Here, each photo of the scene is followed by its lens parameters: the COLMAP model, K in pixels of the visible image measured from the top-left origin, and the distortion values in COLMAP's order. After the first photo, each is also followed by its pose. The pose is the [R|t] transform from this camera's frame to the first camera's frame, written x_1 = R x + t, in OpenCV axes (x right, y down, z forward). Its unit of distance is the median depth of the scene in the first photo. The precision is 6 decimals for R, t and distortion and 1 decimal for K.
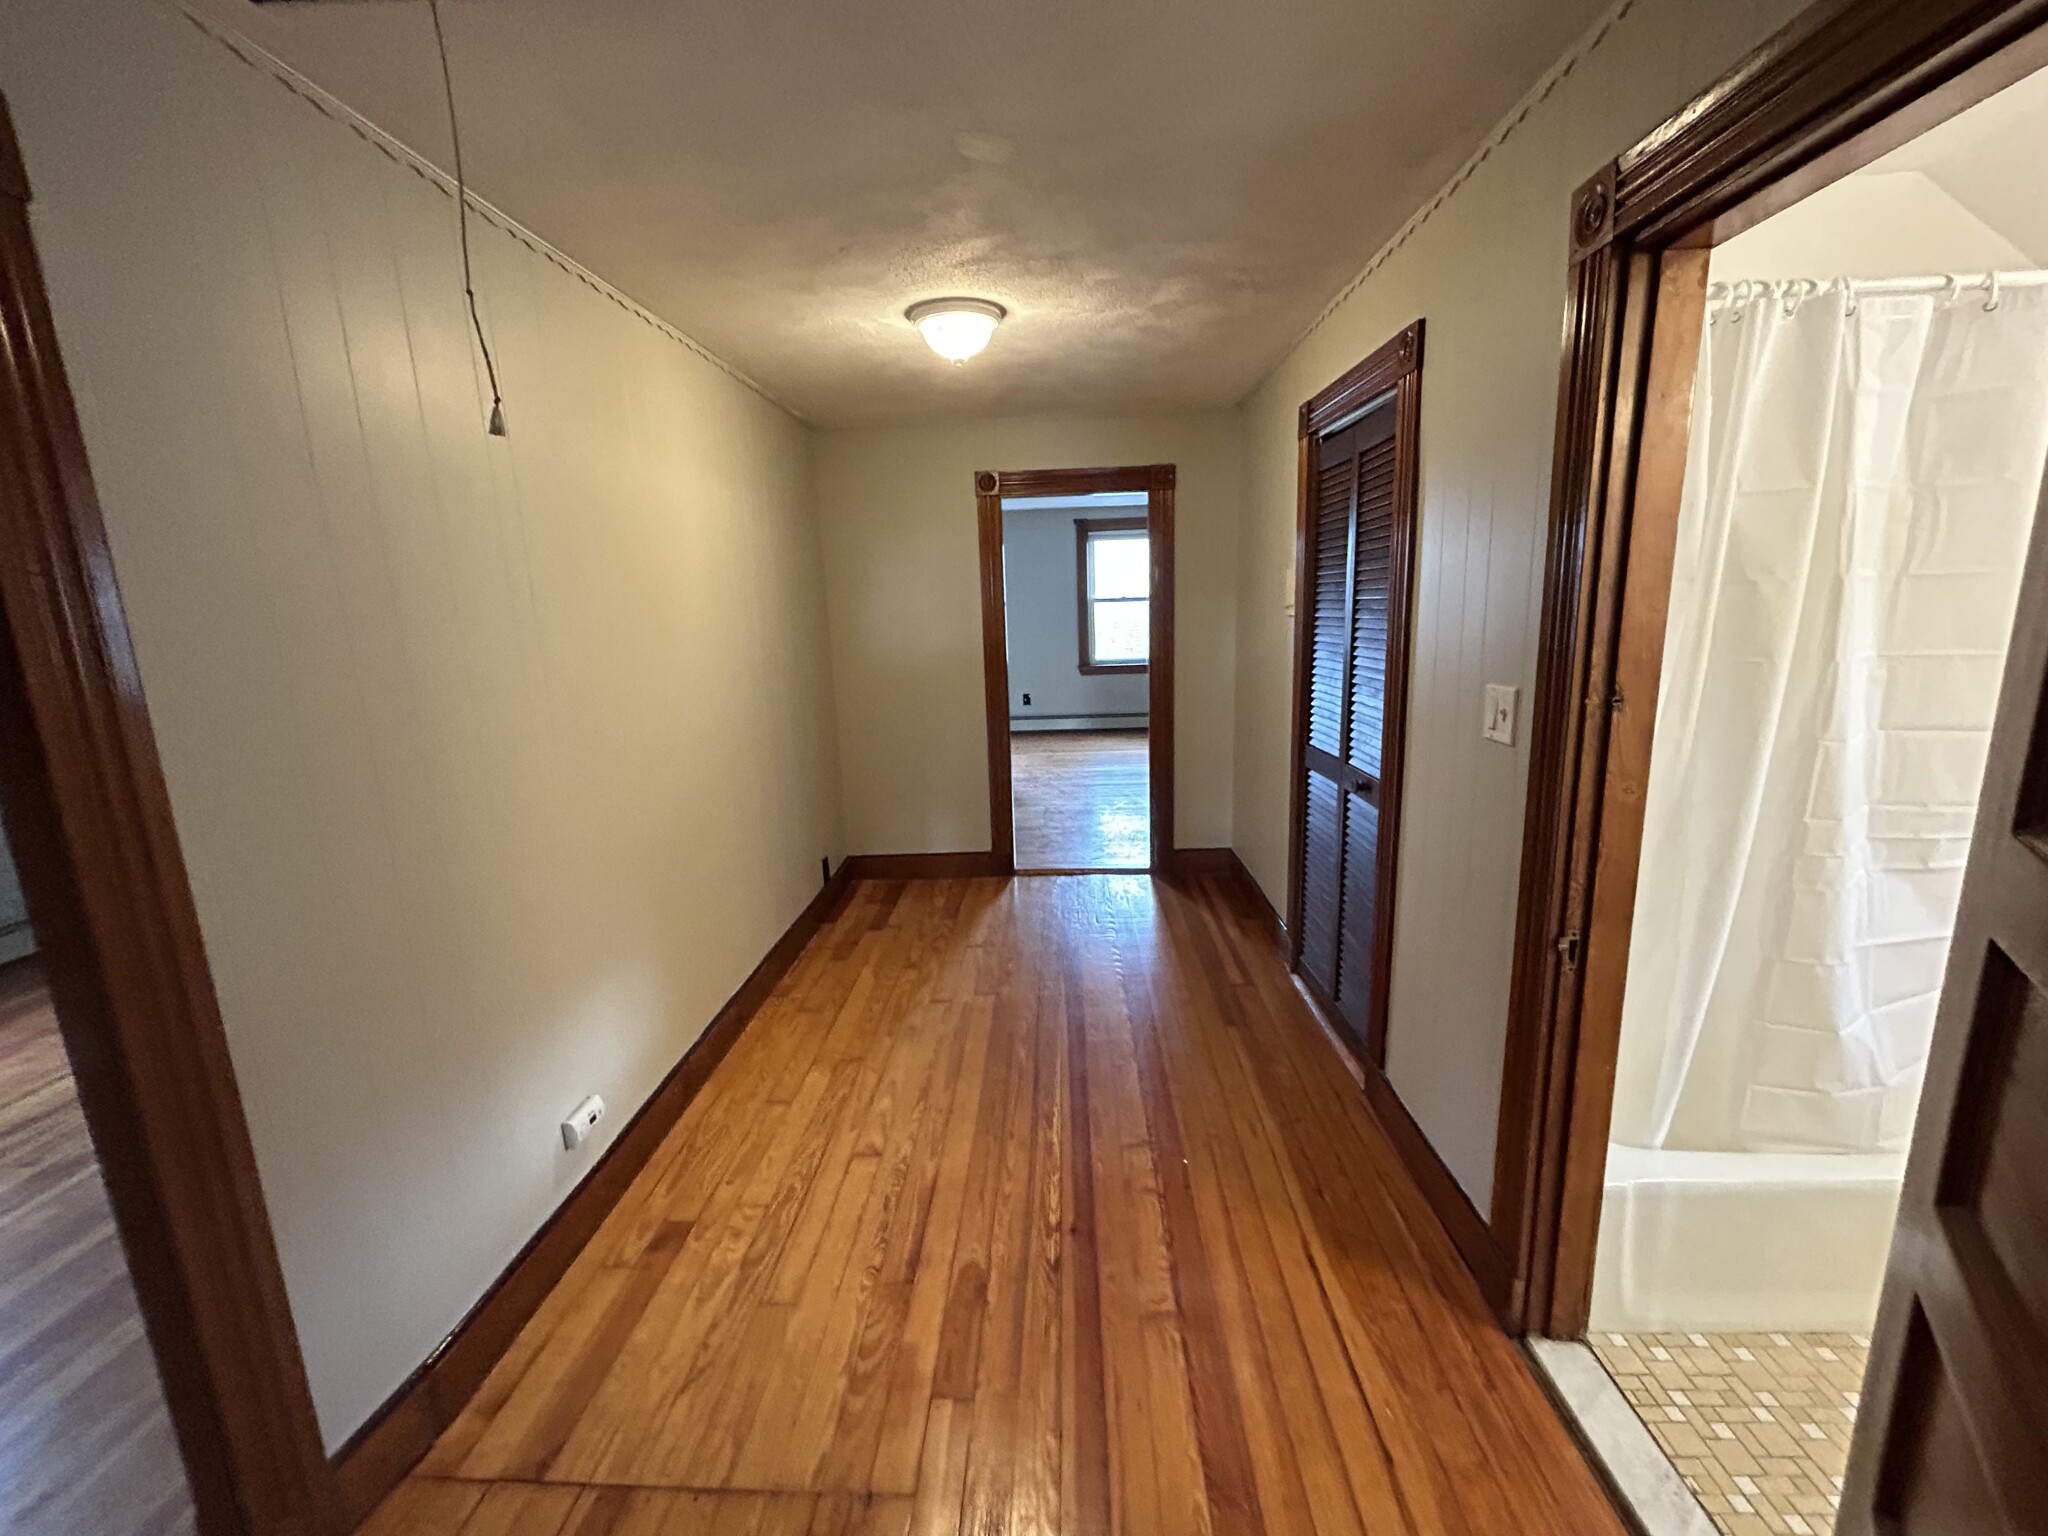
lens RADIAL K [[830.4, 0, 1010.1], [0, 830.4, 765.8], [0, 0, 1]] dist [-0.004937, 0.001986]
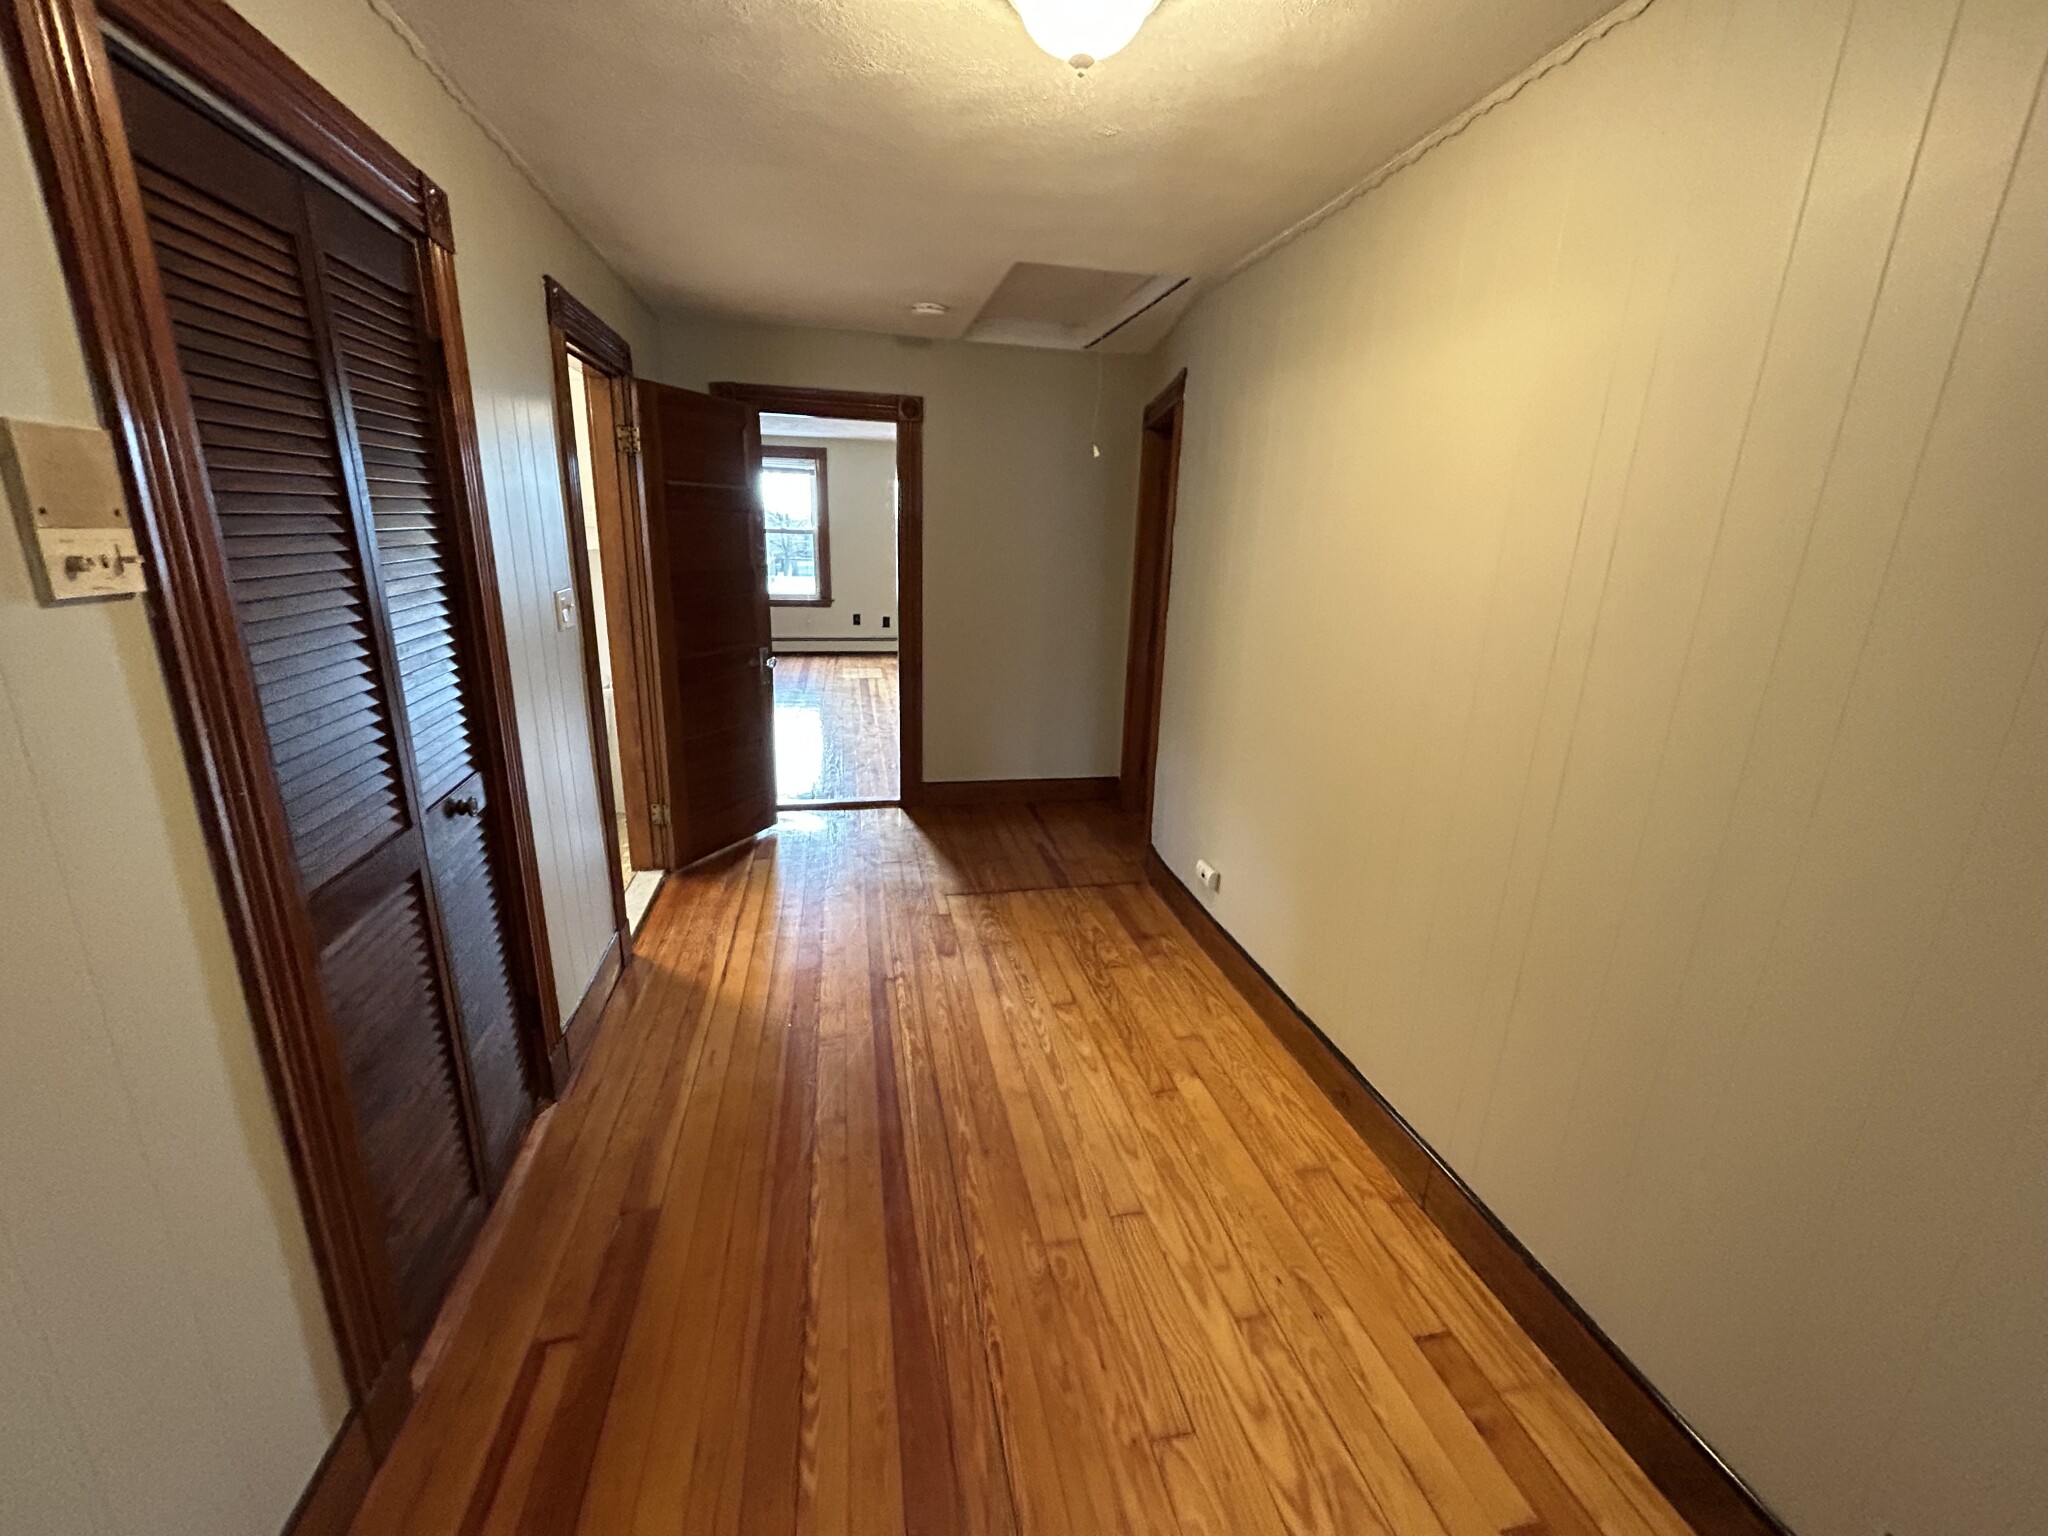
lens RADIAL K [[830.4, 0, 1015.0], [0, 830.4, 768.2], [0, 0, 1]] dist [-0.004937, 0.001986]
pose [[-0.966727, 0.080465, -0.242826, 0.161850], [-0.043265, 0.884136, 0.465221, -0.389593], [0.252126, 0.460248, -0.851237, 1.907629]]
